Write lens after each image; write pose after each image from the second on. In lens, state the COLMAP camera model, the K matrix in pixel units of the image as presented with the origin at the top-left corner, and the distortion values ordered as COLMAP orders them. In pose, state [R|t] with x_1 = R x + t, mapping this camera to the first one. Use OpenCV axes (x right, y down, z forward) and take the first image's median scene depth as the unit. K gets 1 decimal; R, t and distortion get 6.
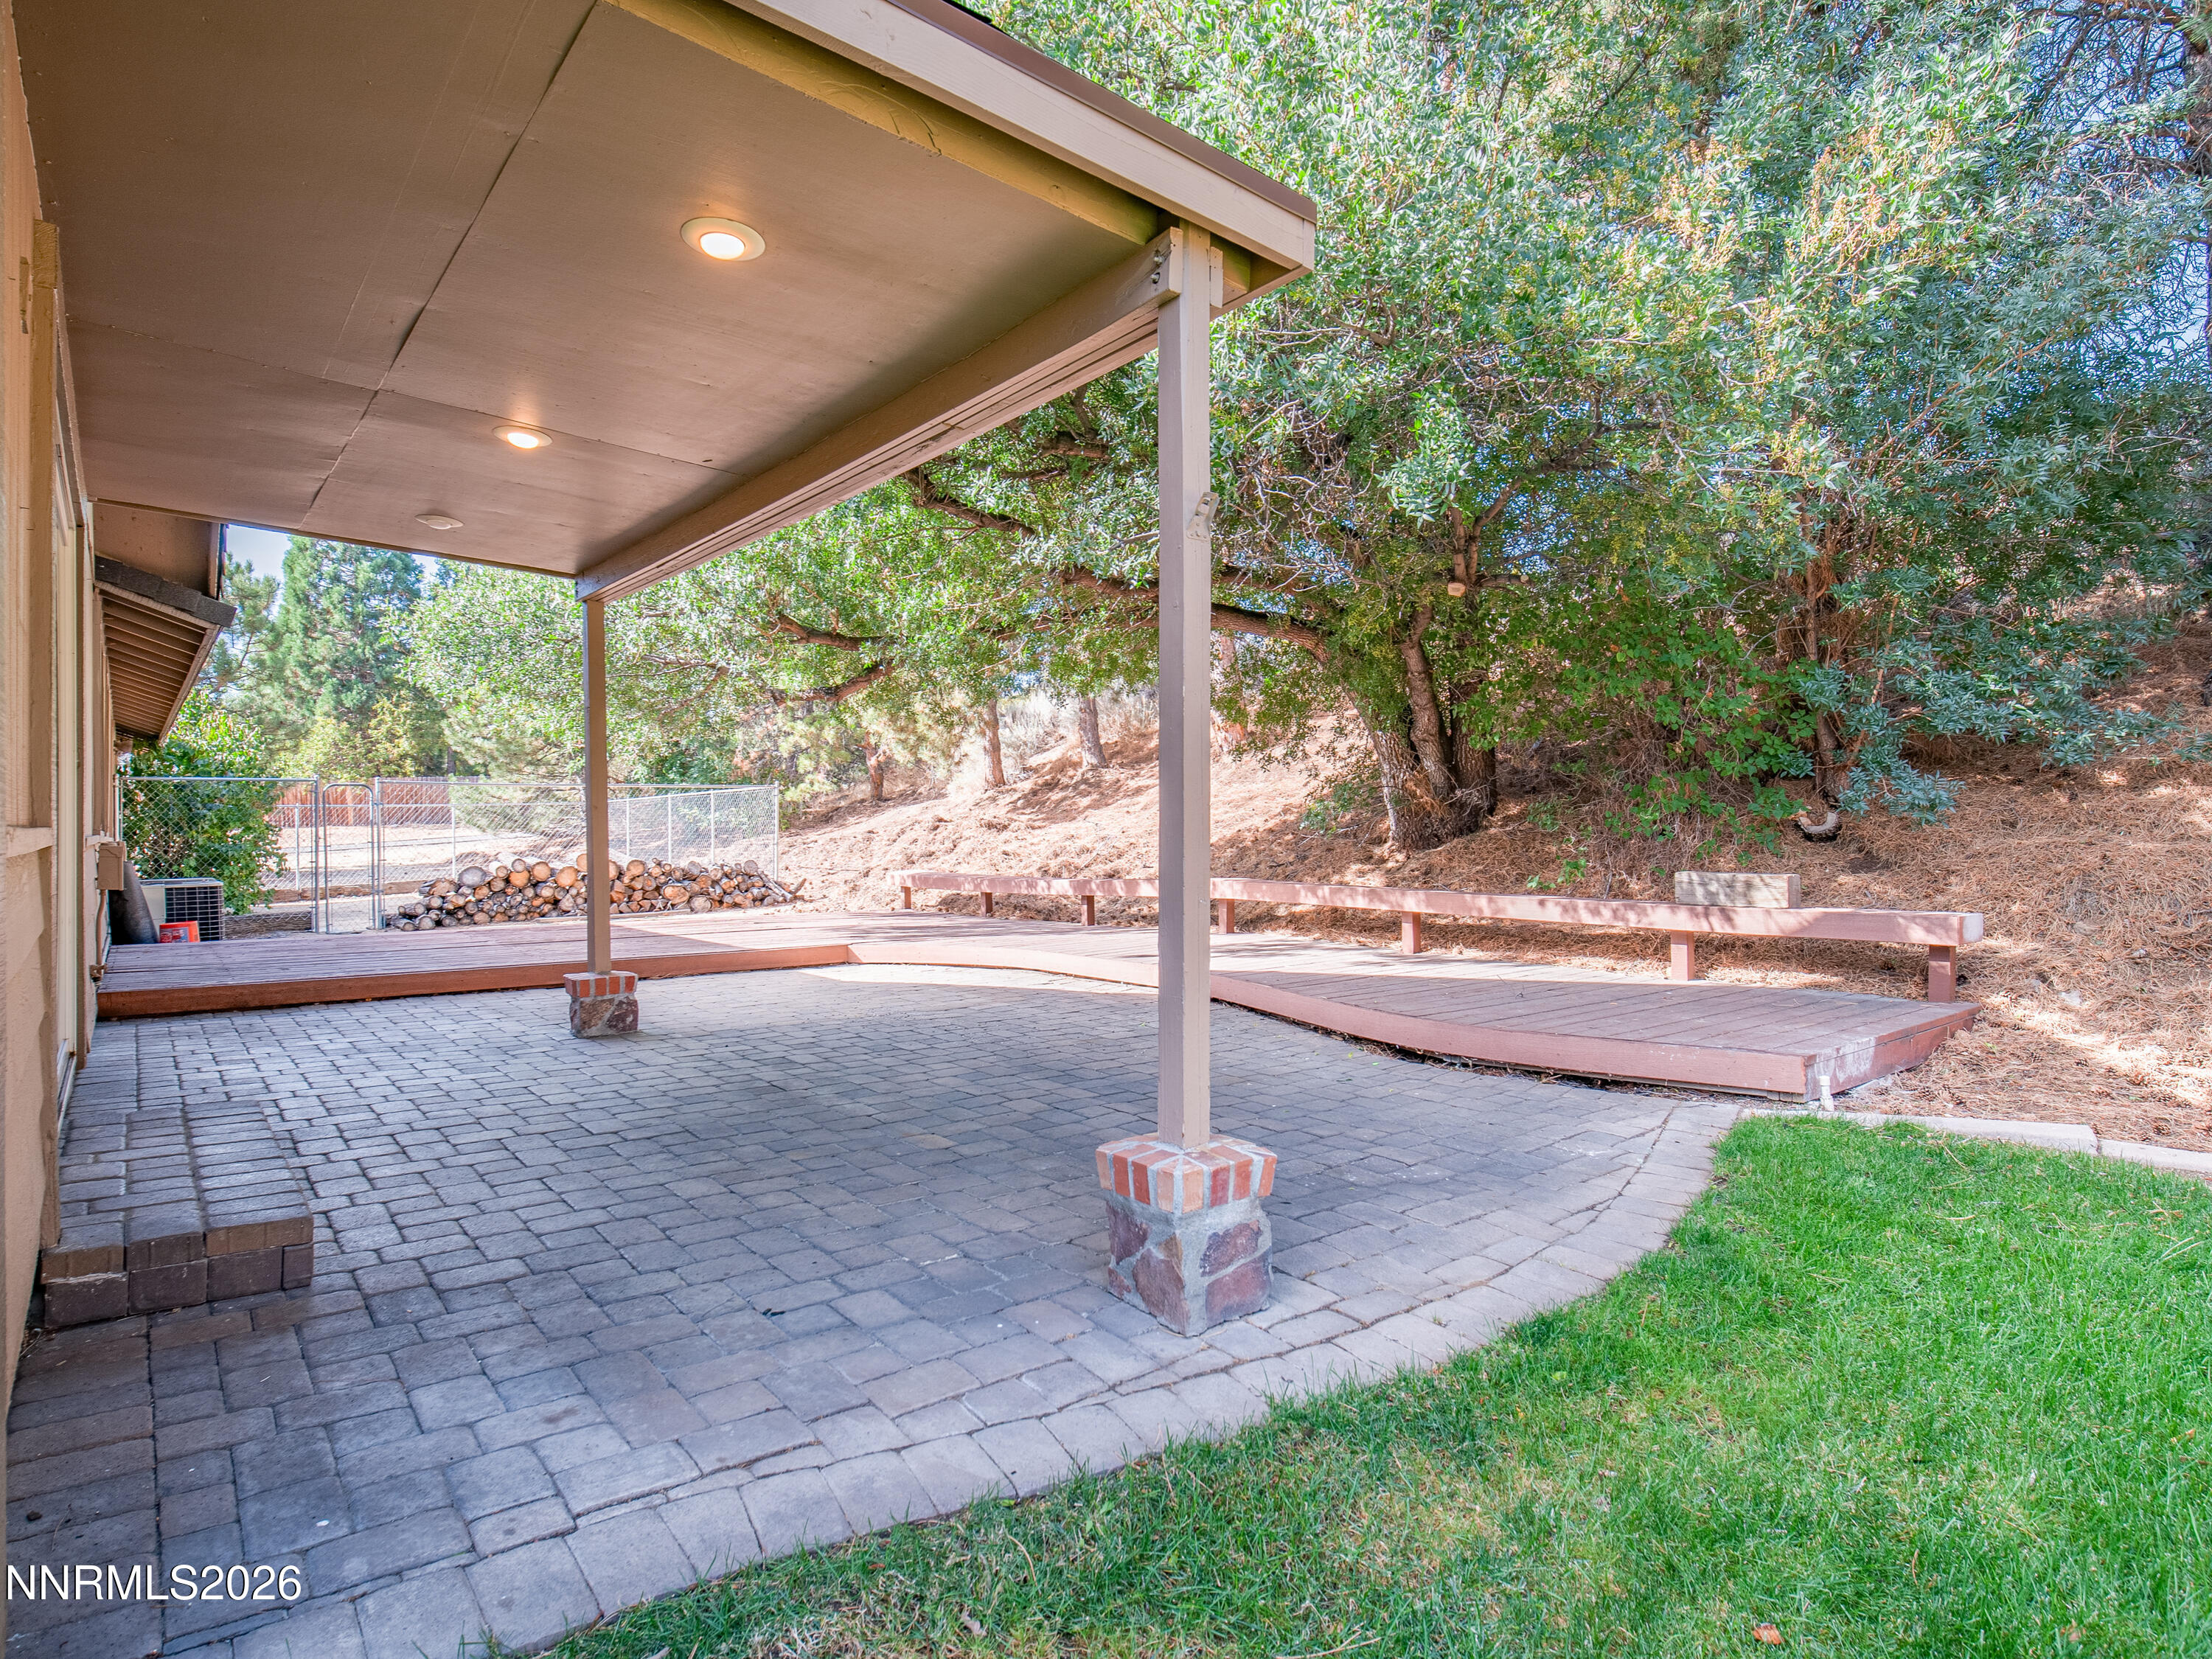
lens RADIAL K [[1214.7, 0, 1100.9], [0, 1214.7, 829.4], [0, 0, 1]] dist [0.002859, -0.004115]
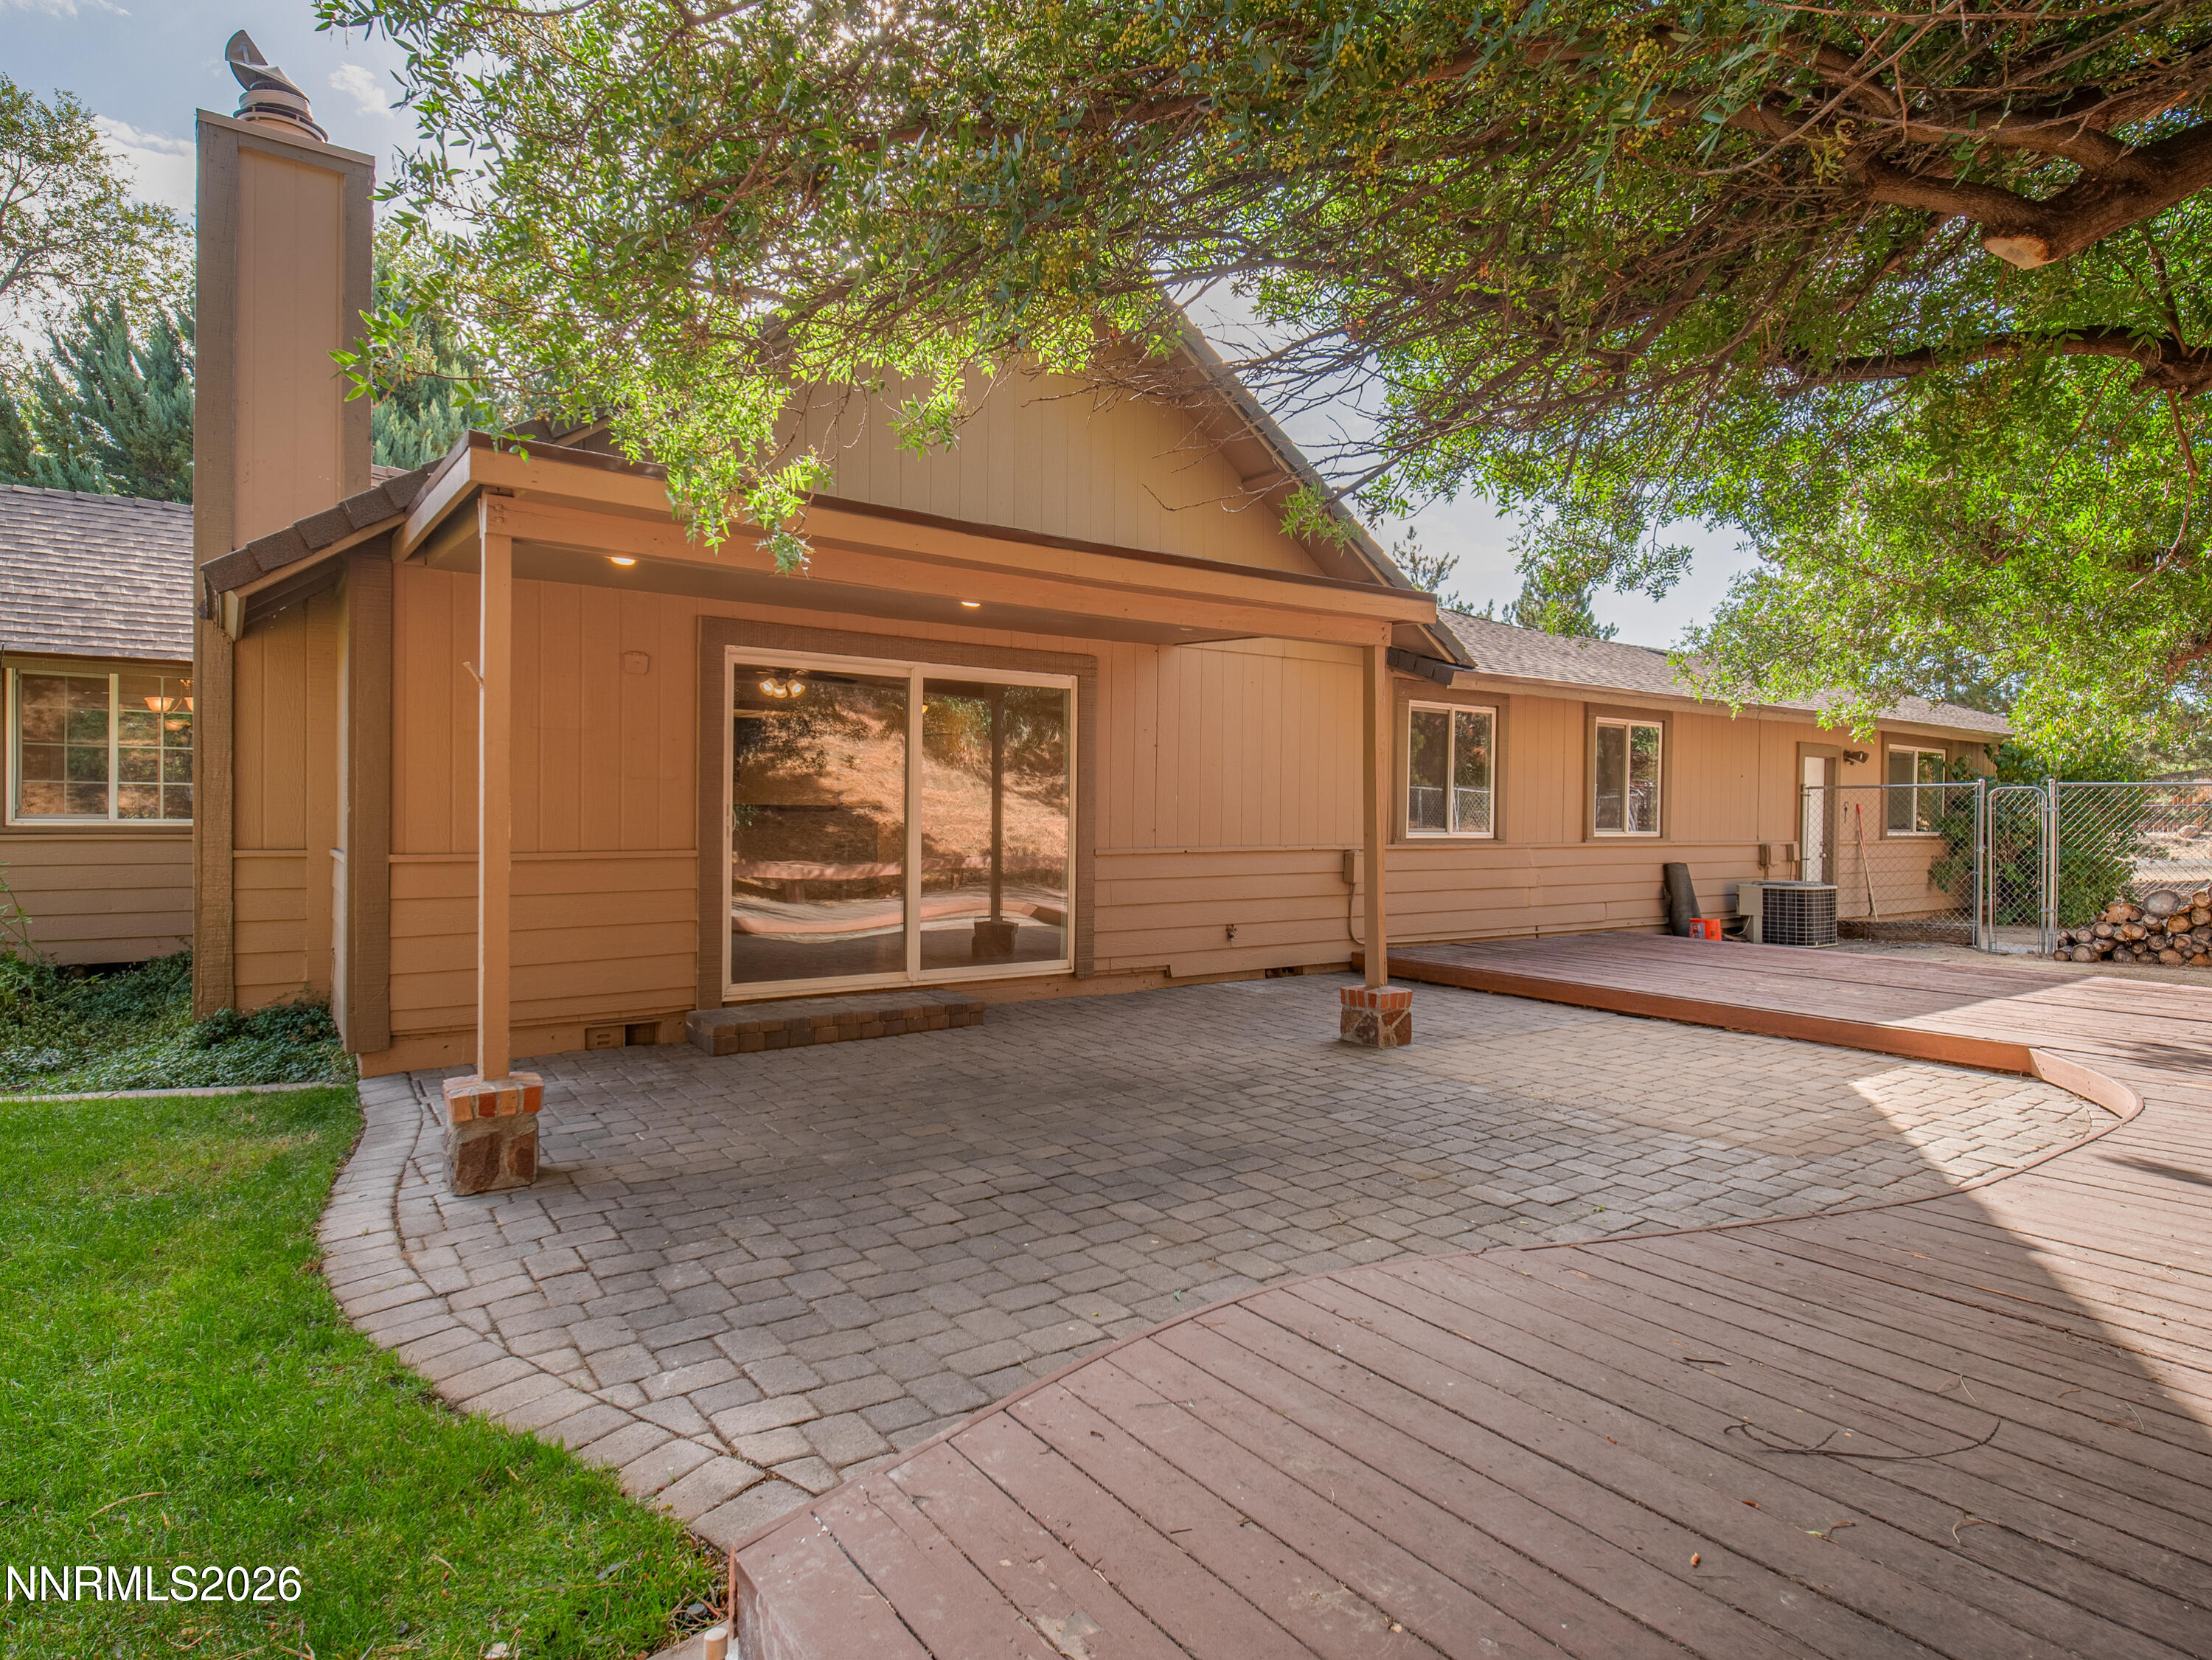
lens RADIAL K [[1214.8, 0, 1098.0], [0, 1214.8, 816.0], [0, 0, 1]] dist [0.002859, -0.004115]
pose [[-0.061800, 0.006758, -0.998066, 1.246246], [-0.005179, 0.999961, 0.007092, -0.077842], [0.998075, 0.005607, -0.061762, 1.468300]]
